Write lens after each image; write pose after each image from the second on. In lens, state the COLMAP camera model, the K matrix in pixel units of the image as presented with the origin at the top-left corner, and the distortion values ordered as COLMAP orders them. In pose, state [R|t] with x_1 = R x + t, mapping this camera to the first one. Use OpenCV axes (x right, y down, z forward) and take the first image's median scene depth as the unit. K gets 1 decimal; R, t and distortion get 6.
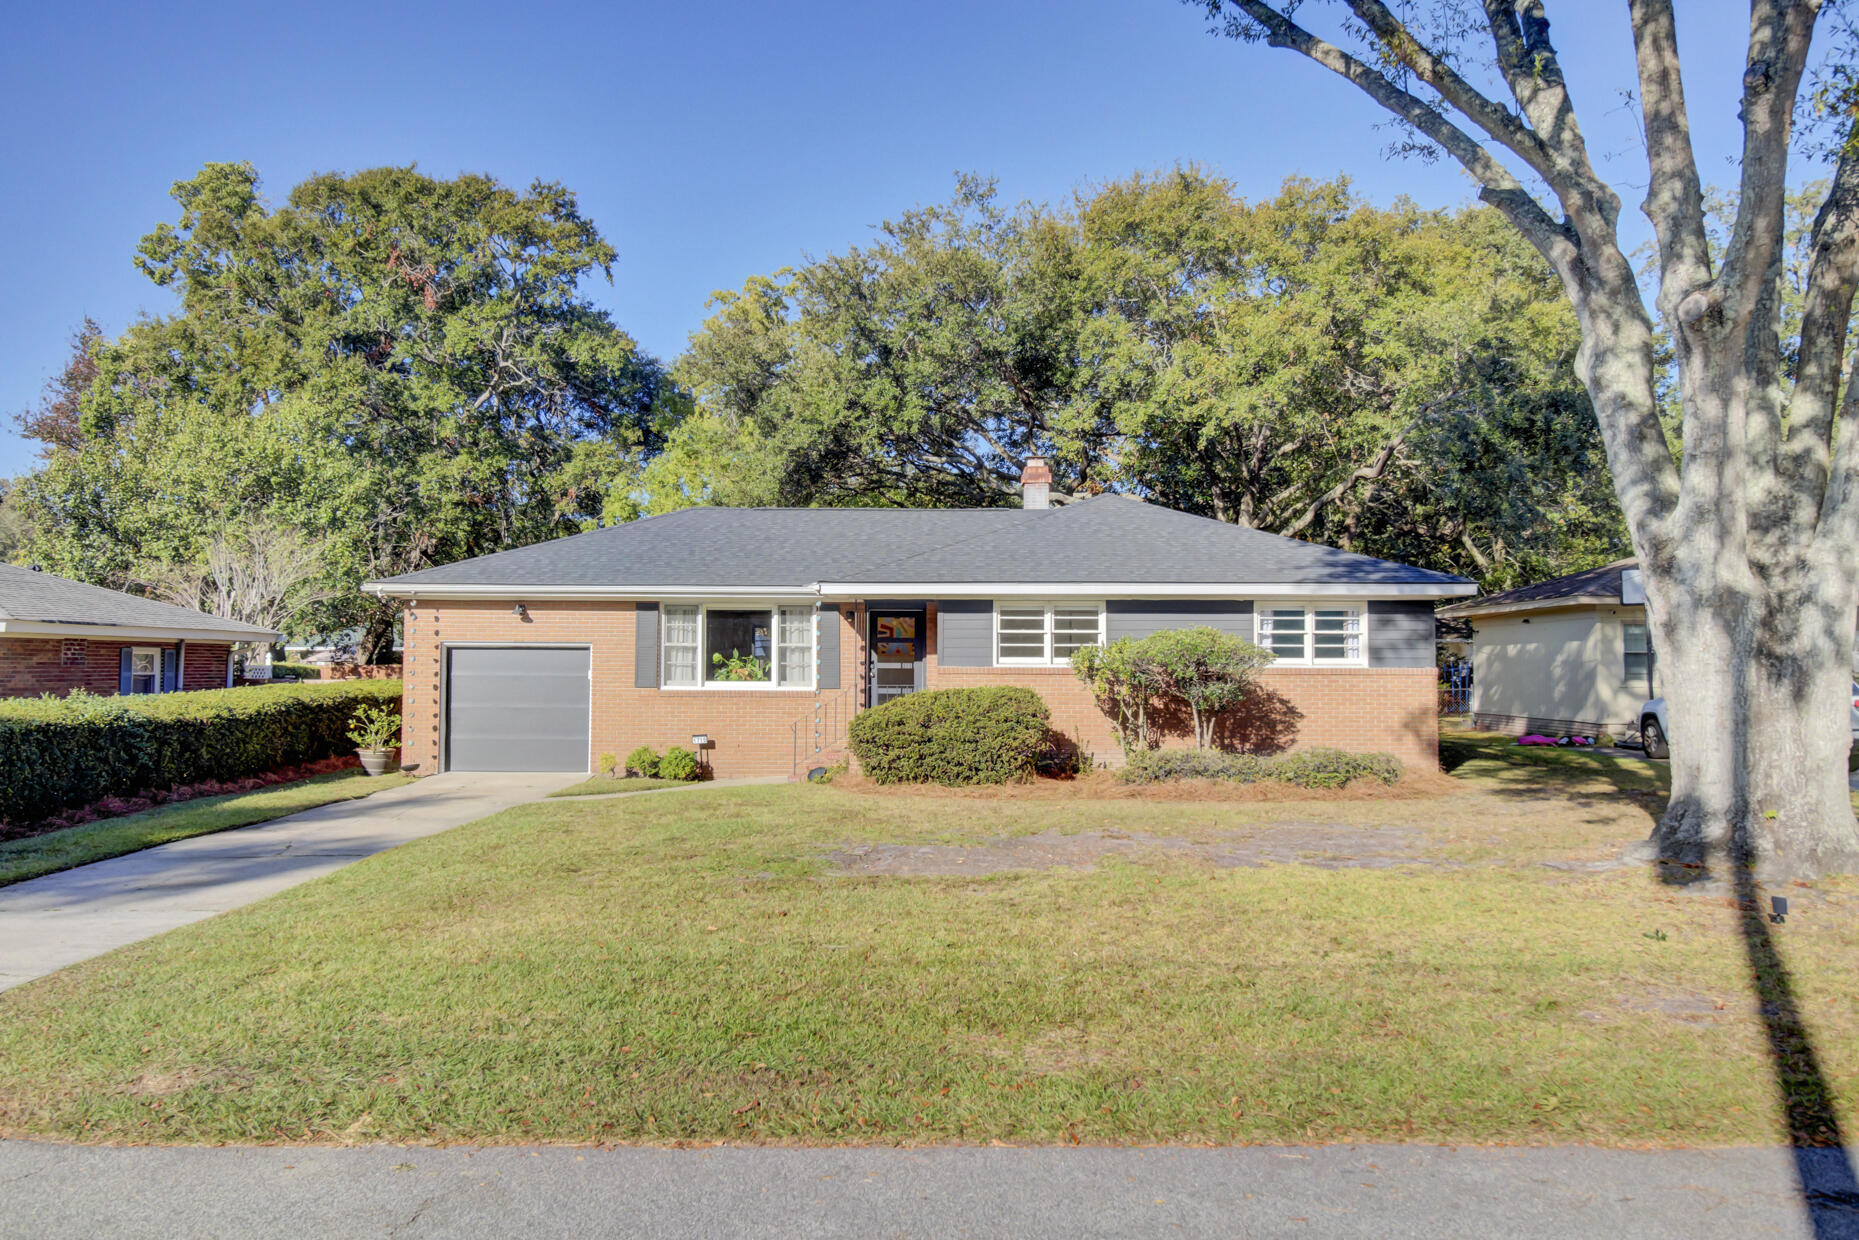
lens RADIAL K [[1484.4, 0, 928.6], [0, 1484.4, 627.3], [0, 0, 1]] dist [0.004634, -0.005772]
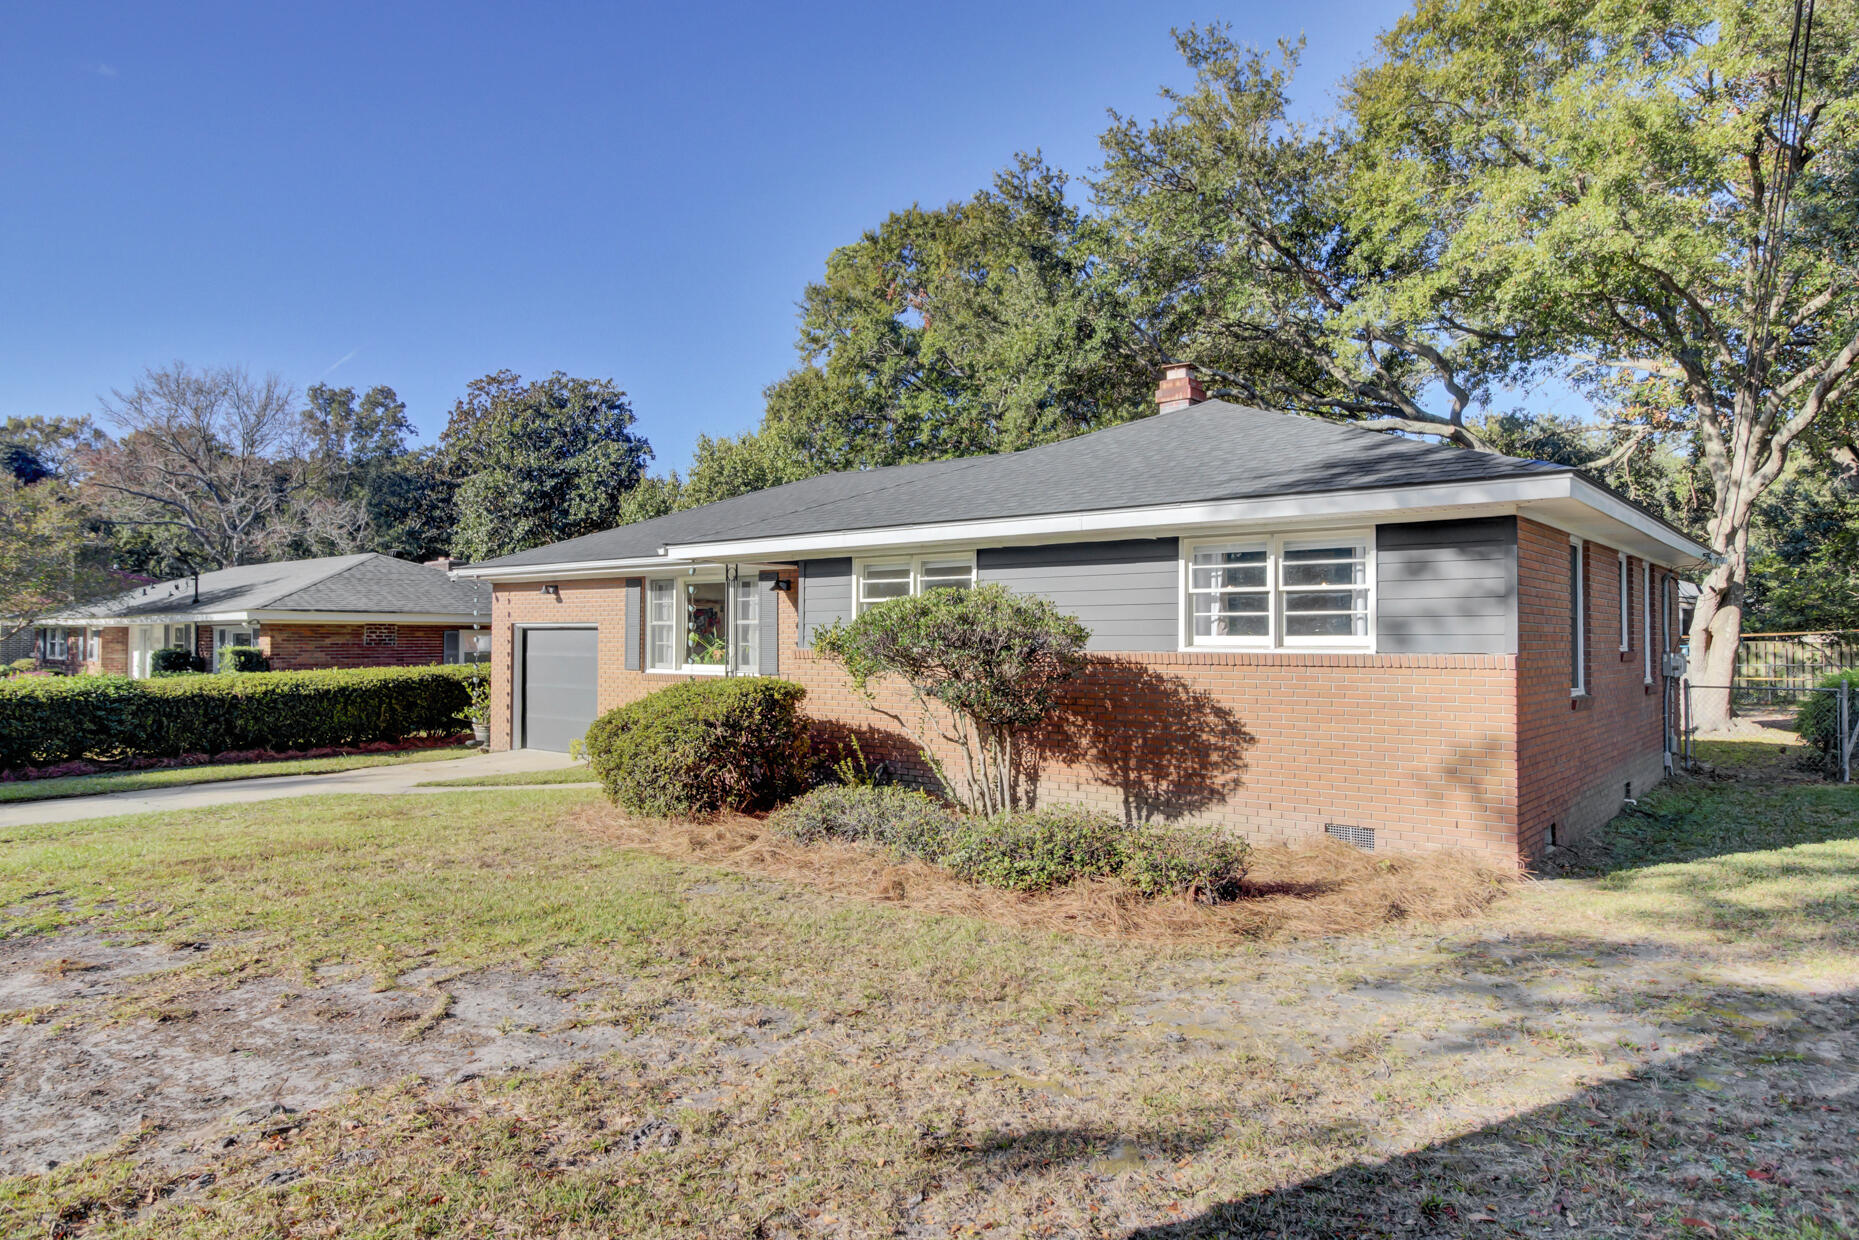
lens RADIAL K [[1155.8, 0, 932.2], [0, 1155.8, 623.0], [0, 0, 1]] dist [0.001488, 0.000201]
pose [[0.779589, -0.011478, -0.626186, 0.425893], [0.020788, 0.999755, 0.007556, 0.010079], [0.625947, -0.018907, 0.779637, 0.581564]]
